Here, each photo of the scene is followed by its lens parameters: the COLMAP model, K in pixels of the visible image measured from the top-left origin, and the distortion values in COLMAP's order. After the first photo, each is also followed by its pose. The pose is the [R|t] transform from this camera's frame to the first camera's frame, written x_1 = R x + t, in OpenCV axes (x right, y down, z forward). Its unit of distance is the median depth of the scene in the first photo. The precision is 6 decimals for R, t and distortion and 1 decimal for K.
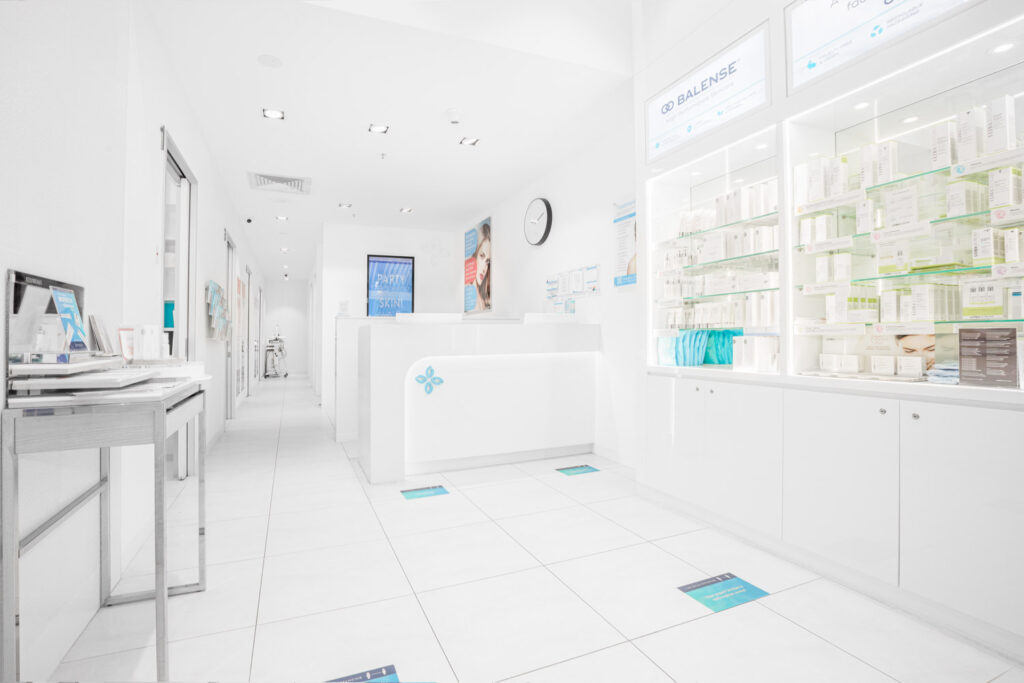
lens RADIAL K [[490.9, 0, 487.6], [0, 490.9, 340.0], [0, 0, 1]] dist [-0.054874, 0.001608]
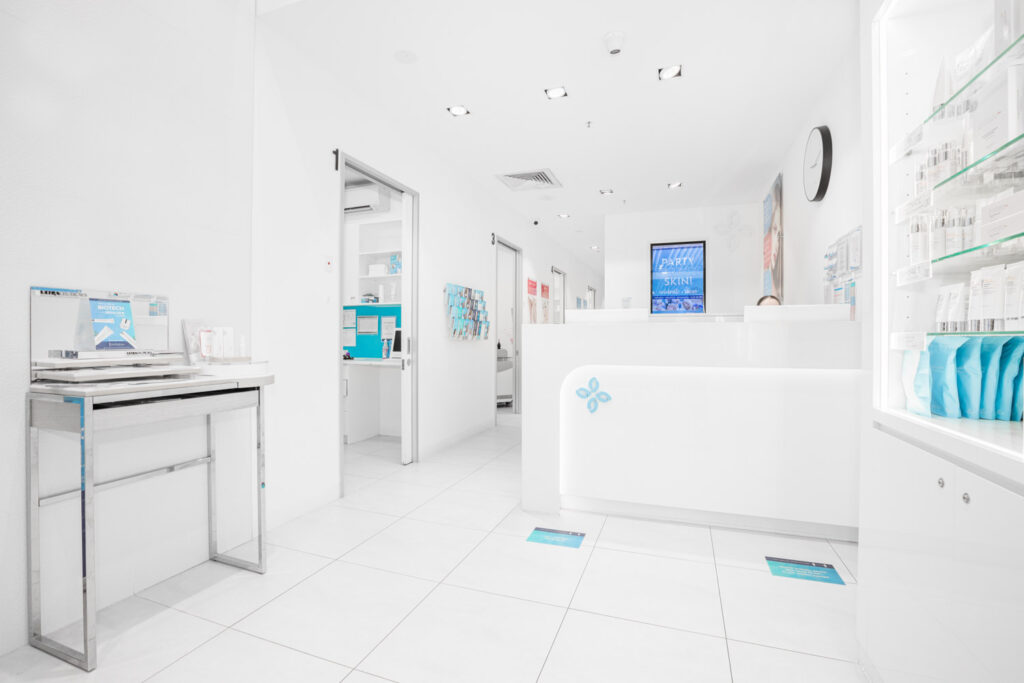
lens RADIAL K [[490.9, 0, 487.6], [0, 490.9, 340.0], [0, 0, 1]] dist [-0.054874, 0.001608]
pose [[0.728714, 0.017969, -0.684582, 0.272162], [-0.015273, 0.999833, 0.009986, -0.010356], [0.684647, 0.003178, 0.728868, 0.299474]]
